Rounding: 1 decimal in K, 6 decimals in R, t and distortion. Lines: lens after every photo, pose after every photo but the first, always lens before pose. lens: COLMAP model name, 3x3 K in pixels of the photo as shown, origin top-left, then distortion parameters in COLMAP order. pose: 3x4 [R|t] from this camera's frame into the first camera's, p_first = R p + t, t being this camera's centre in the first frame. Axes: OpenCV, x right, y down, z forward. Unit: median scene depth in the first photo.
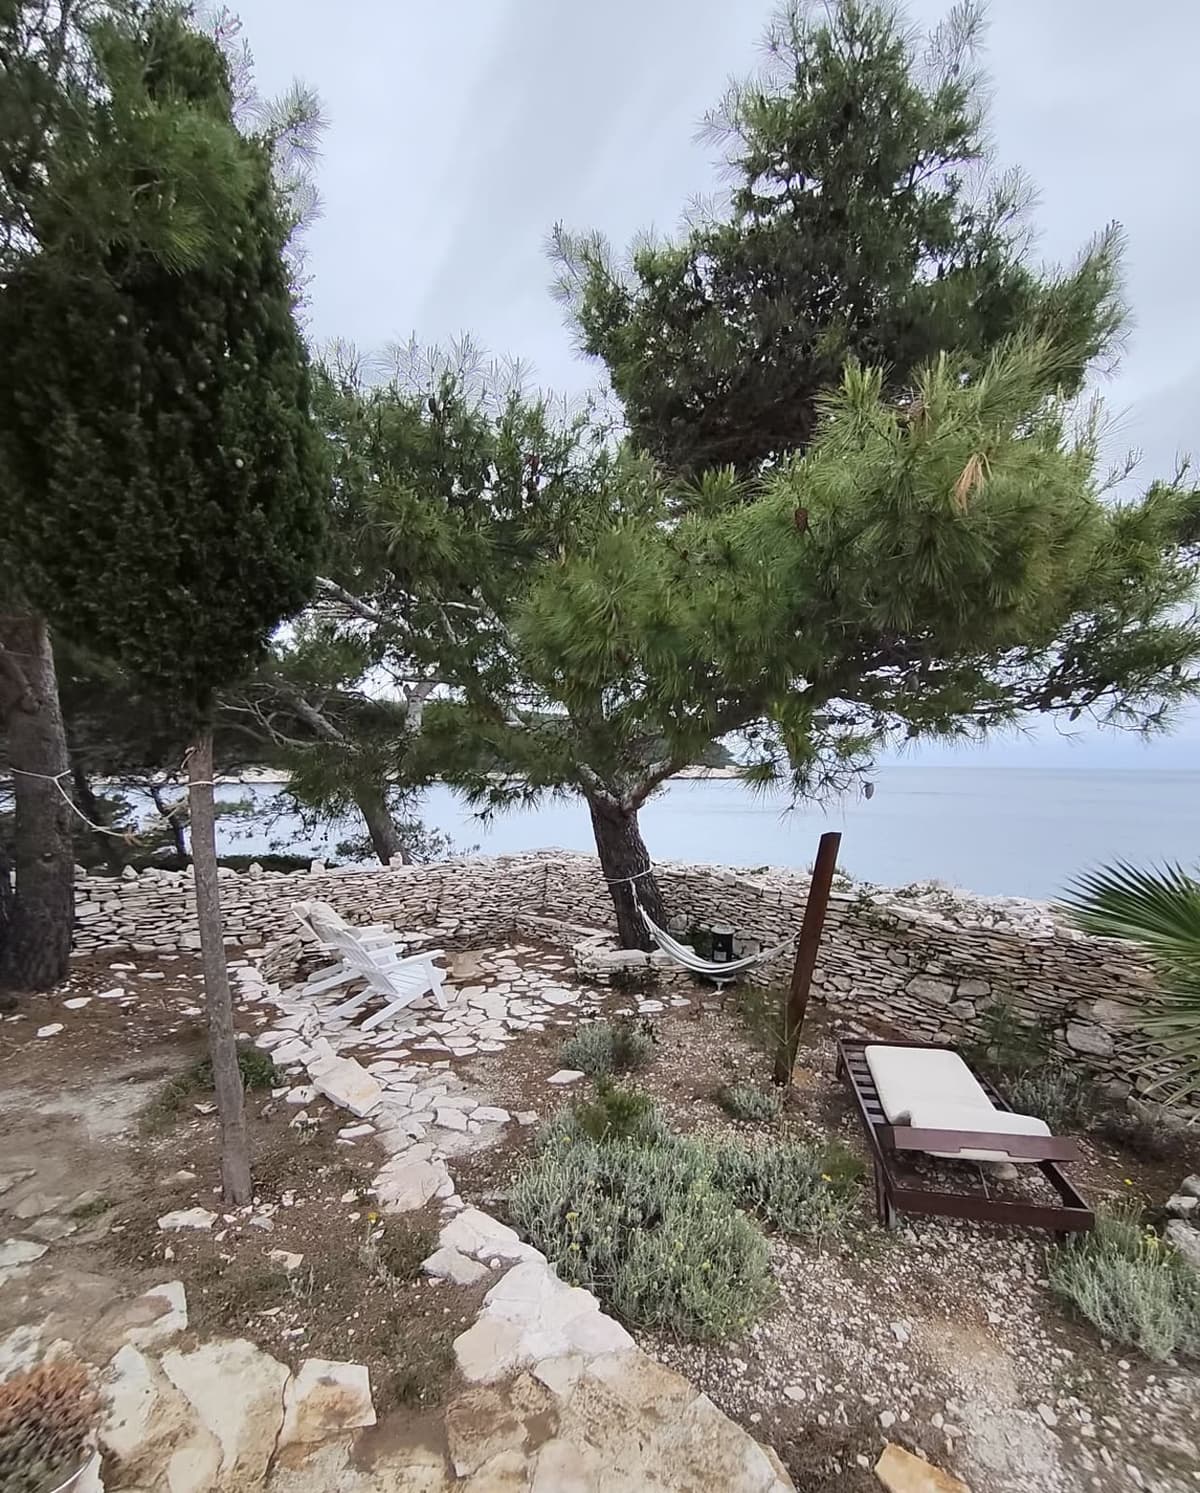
lens RADIAL K [[711.6, 0, 603.0], [0, 711.6, 801.9], [0, 0, 1]] dist [-0.000513, 0.001160]
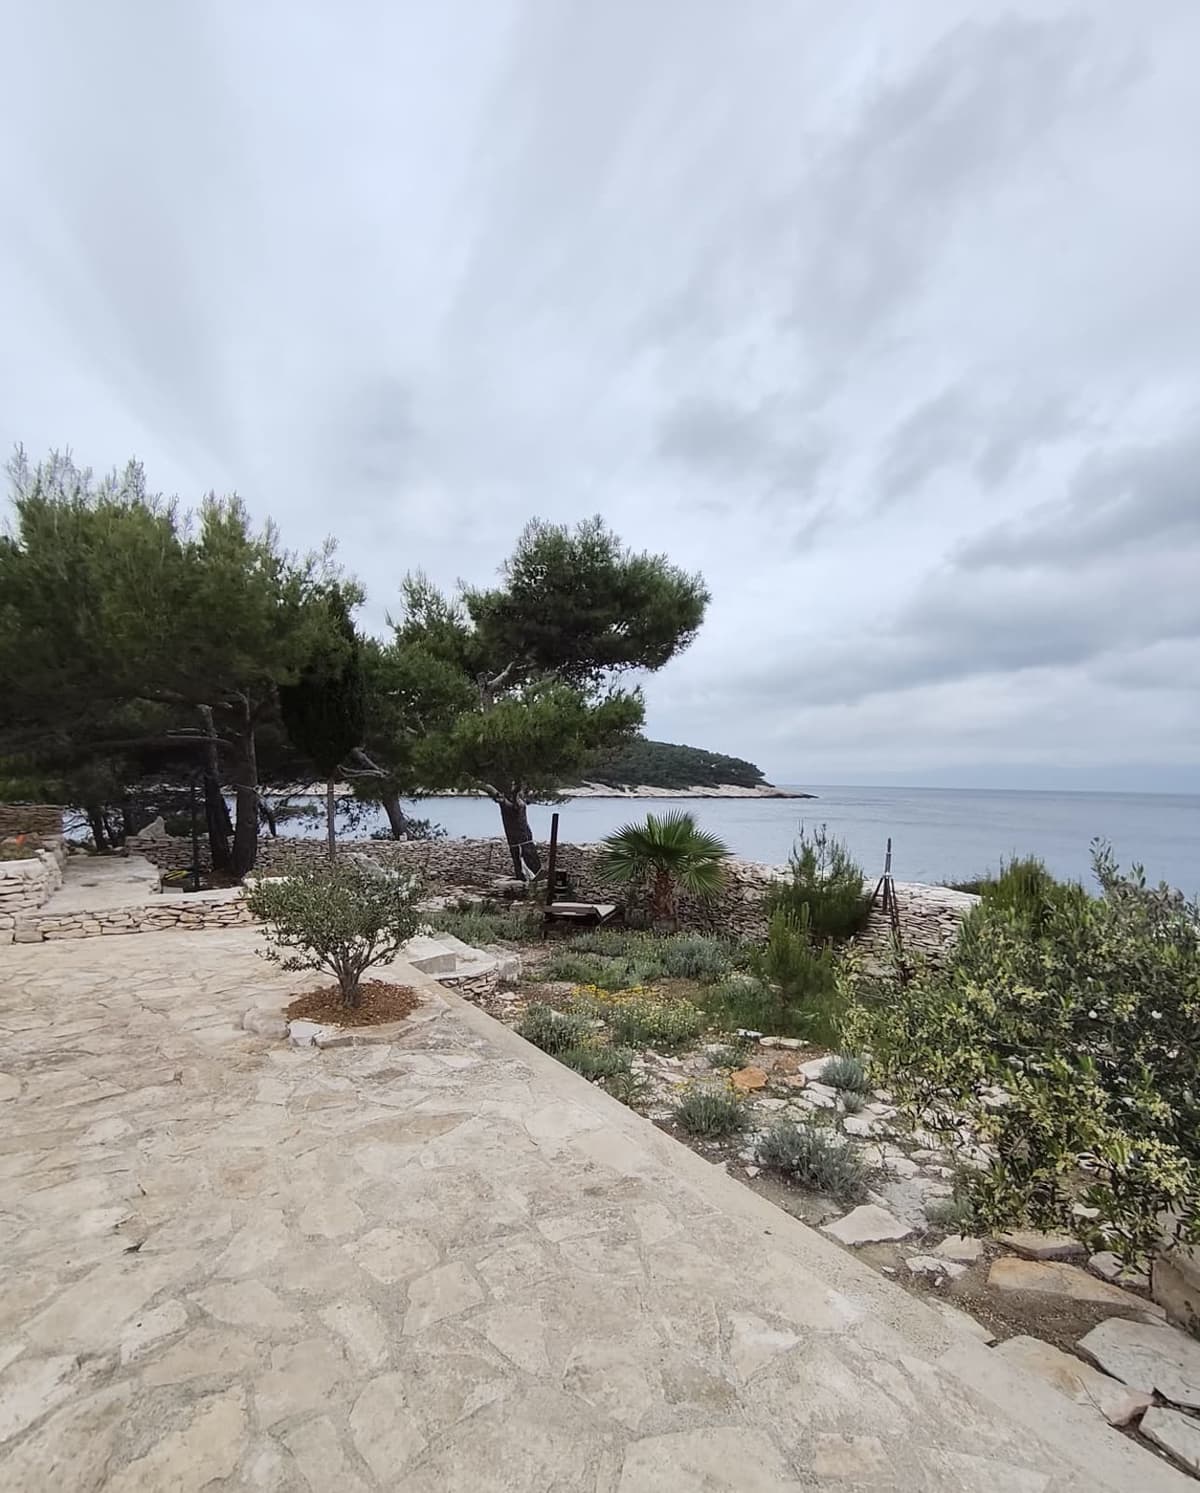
lens RADIAL K [[711.6, 0, 603.0], [0, 711.6, 801.9], [0, 0, 1]] dist [-0.000513, 0.001160]
pose [[0.998671, 0.013290, -0.049794, 0.293895], [-0.014526, 0.999594, -0.024531, 0.030020], [0.049448, 0.025222, 0.998458, -0.751740]]
